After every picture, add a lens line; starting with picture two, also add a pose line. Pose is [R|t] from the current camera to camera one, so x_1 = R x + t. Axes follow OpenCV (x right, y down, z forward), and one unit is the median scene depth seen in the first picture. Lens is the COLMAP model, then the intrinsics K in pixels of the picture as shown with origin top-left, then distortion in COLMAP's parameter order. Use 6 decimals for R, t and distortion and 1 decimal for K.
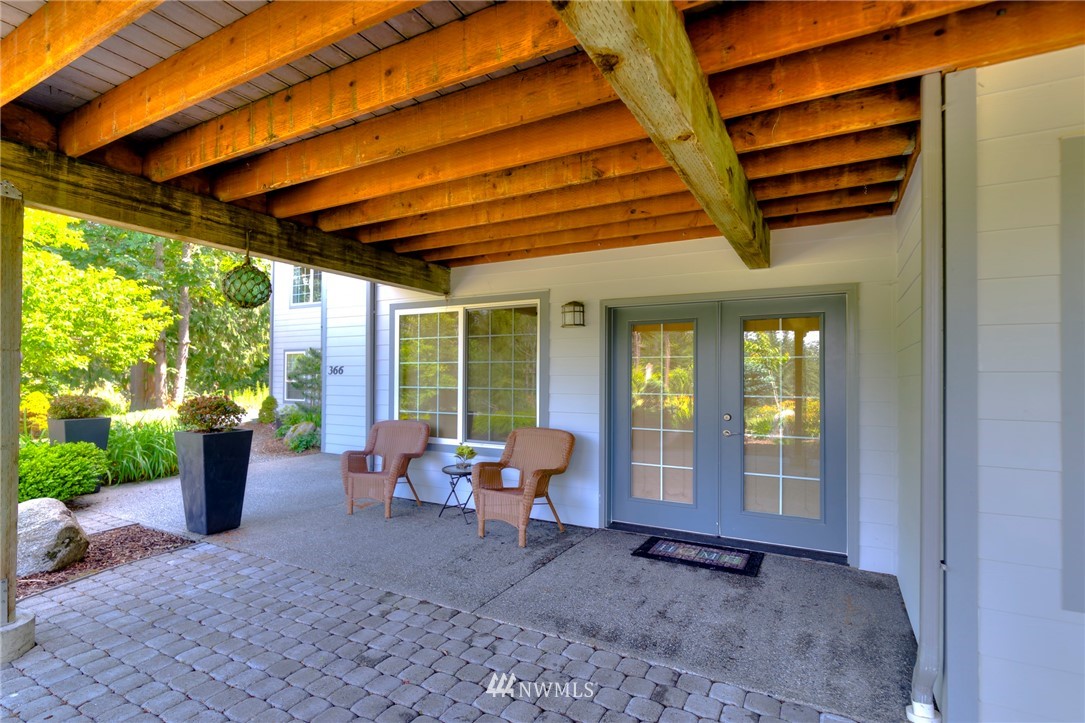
lens RADIAL K [[524.4, 0, 533.4], [0, 524.4, 360.2], [0, 0, 1]] dist [-0.002108, 0.002459]
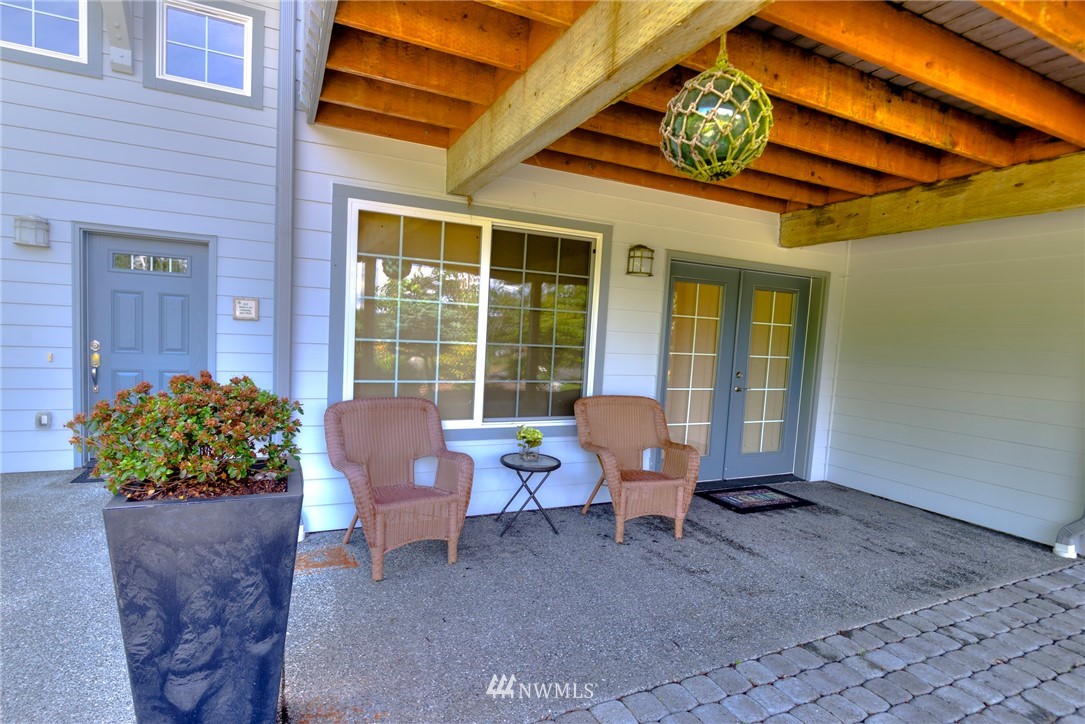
lens RADIAL K [[524.4, 0, 551.1], [0, 524.4, 363.9], [0, 0, 1]] dist [-0.002108, 0.002459]
pose [[0.603918, -0.025375, 0.796643, -0.822704], [-0.071119, 0.993791, 0.085568, 0.020311], [-0.793867, -0.108332, 0.598363, 0.700087]]
